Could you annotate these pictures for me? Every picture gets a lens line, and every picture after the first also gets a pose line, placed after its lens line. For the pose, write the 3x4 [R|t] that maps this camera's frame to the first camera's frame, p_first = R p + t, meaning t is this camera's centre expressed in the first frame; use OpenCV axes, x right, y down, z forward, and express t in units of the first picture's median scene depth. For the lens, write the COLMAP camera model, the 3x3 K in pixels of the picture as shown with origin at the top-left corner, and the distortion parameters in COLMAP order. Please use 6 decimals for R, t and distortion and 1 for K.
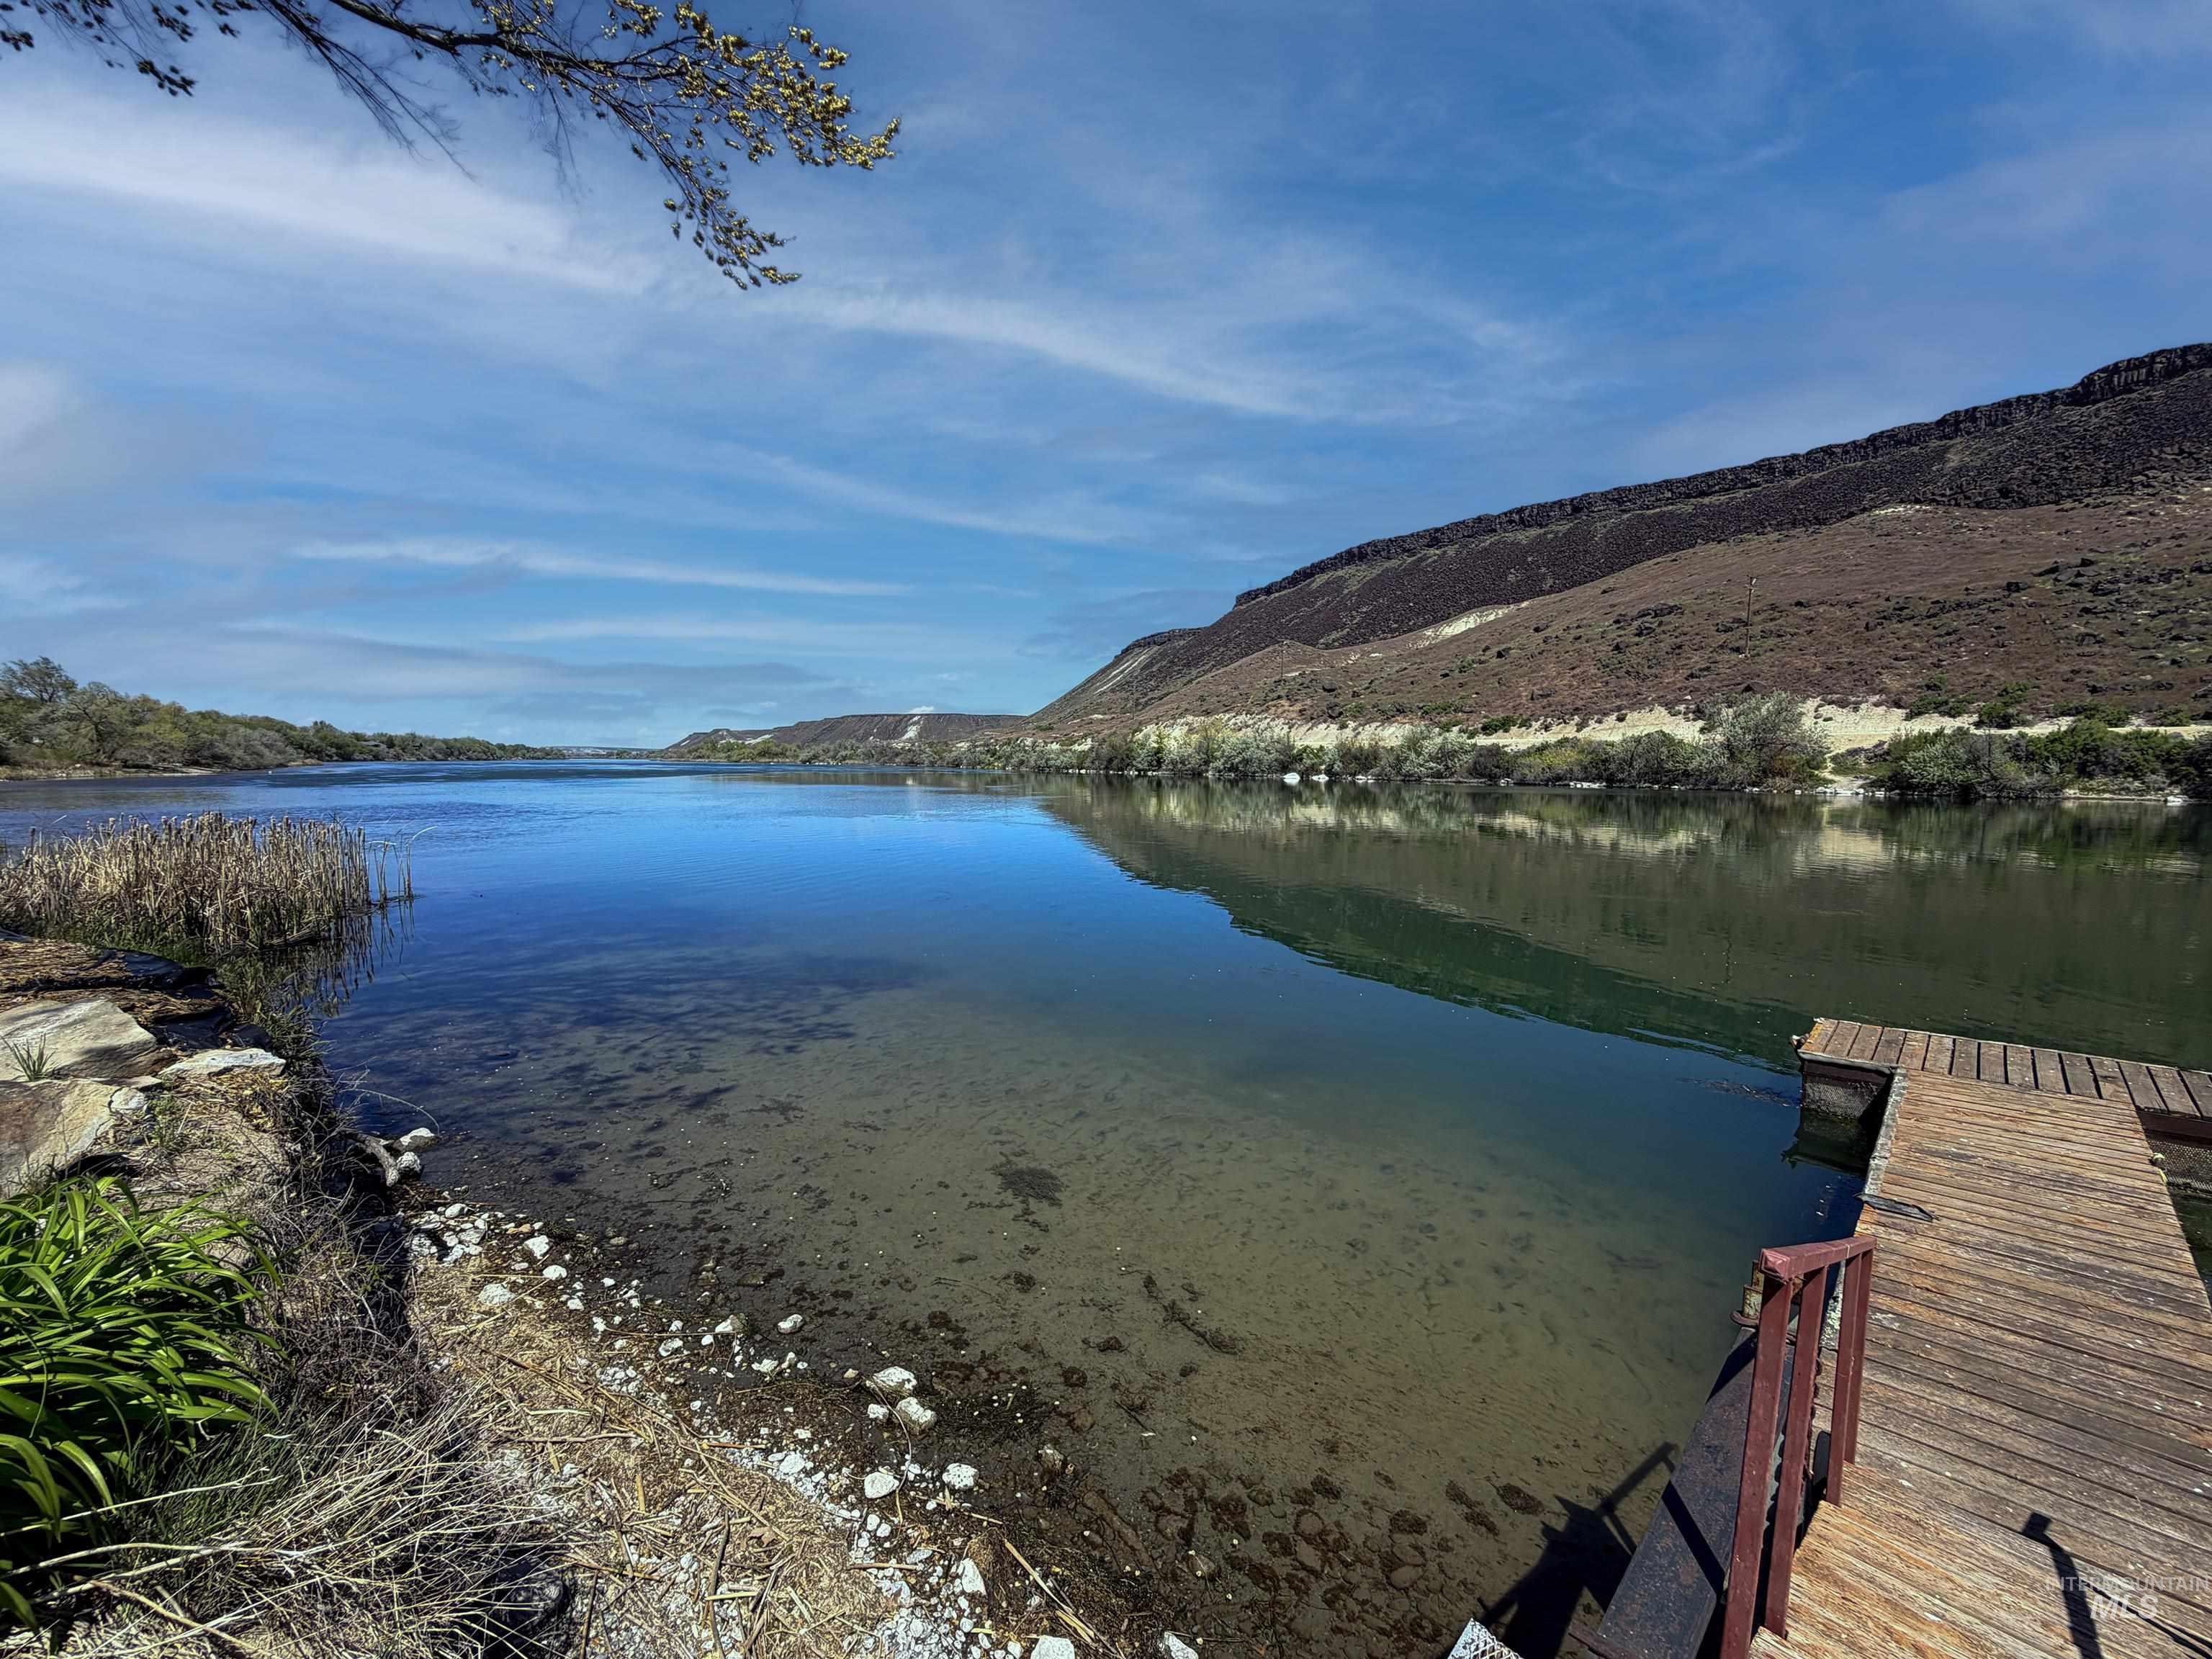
lens RADIAL K [[887.9, 0, 1105.2], [0, 887.9, 830.0], [0, 0, 1]] dist [0.000929, 0.000028]
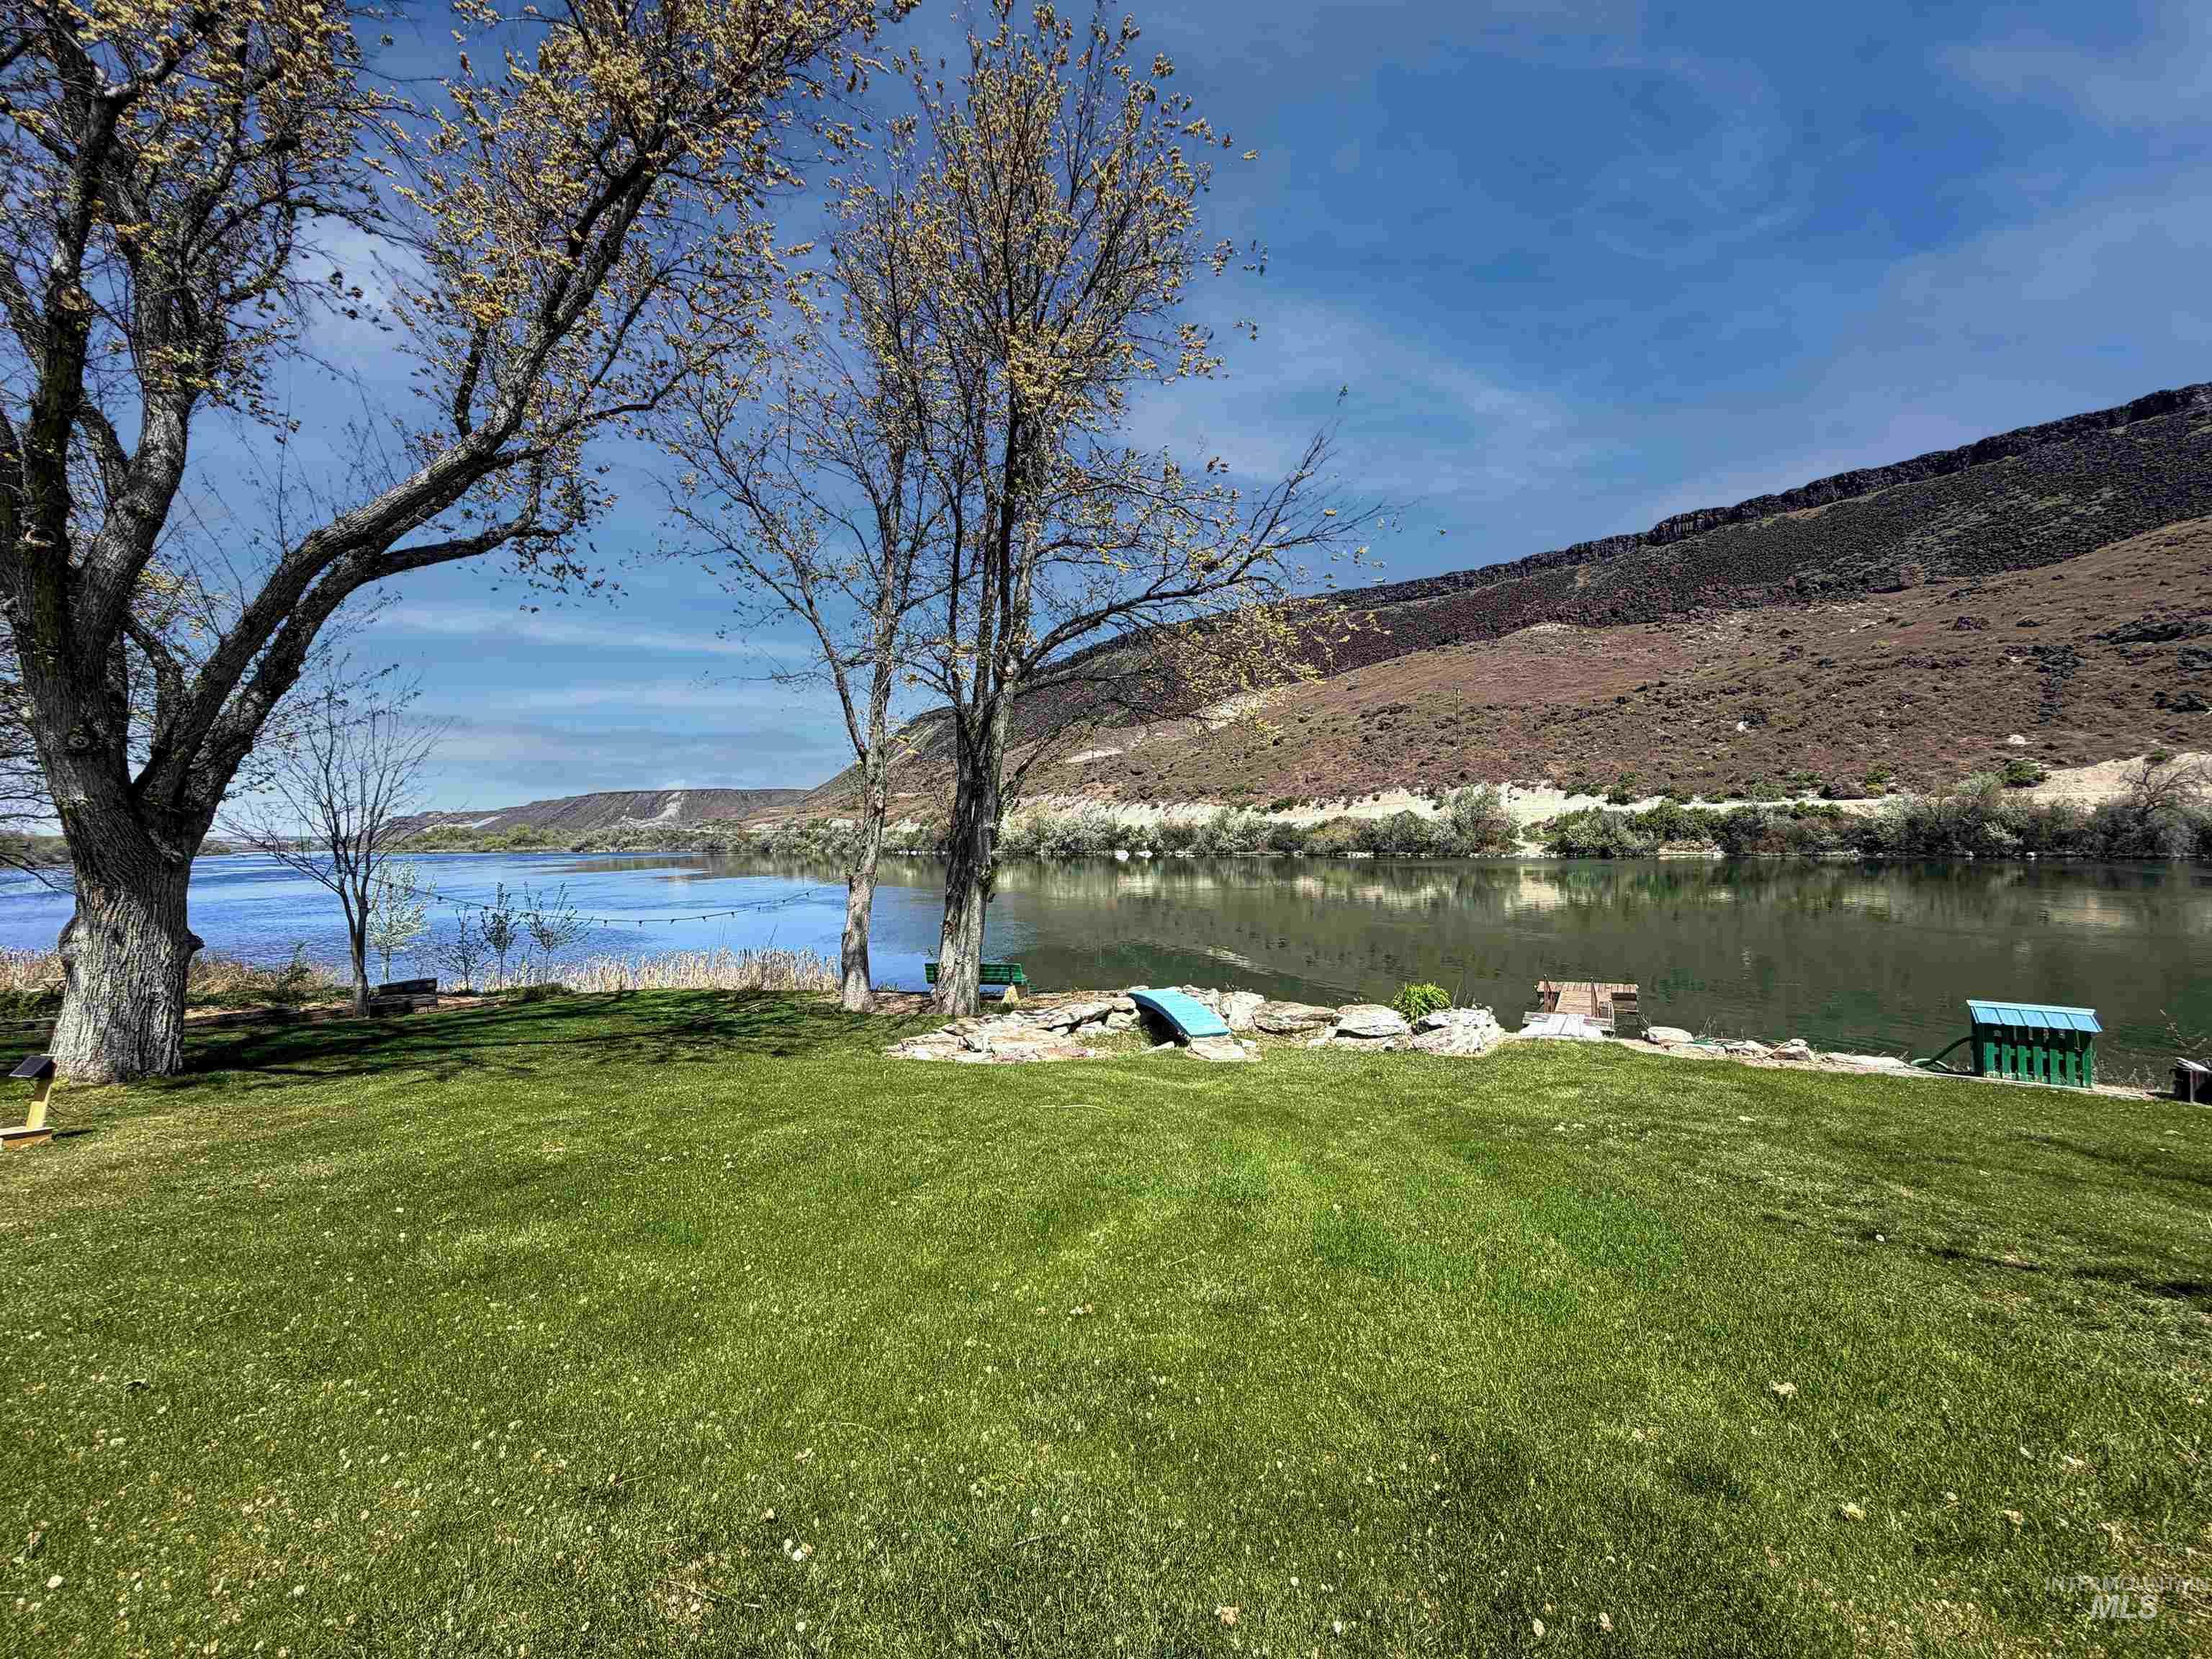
lens RADIAL K [[887.9, 0, 1110.5], [0, 887.9, 828.0], [0, 0, 1]] dist [0.000929, 0.000028]
pose [[0.967414, -0.031067, 0.251285, -0.097420], [0.050702, 0.996112, -0.072043, -0.011750], [-0.248070, 0.082436, 0.965228, -0.114274]]
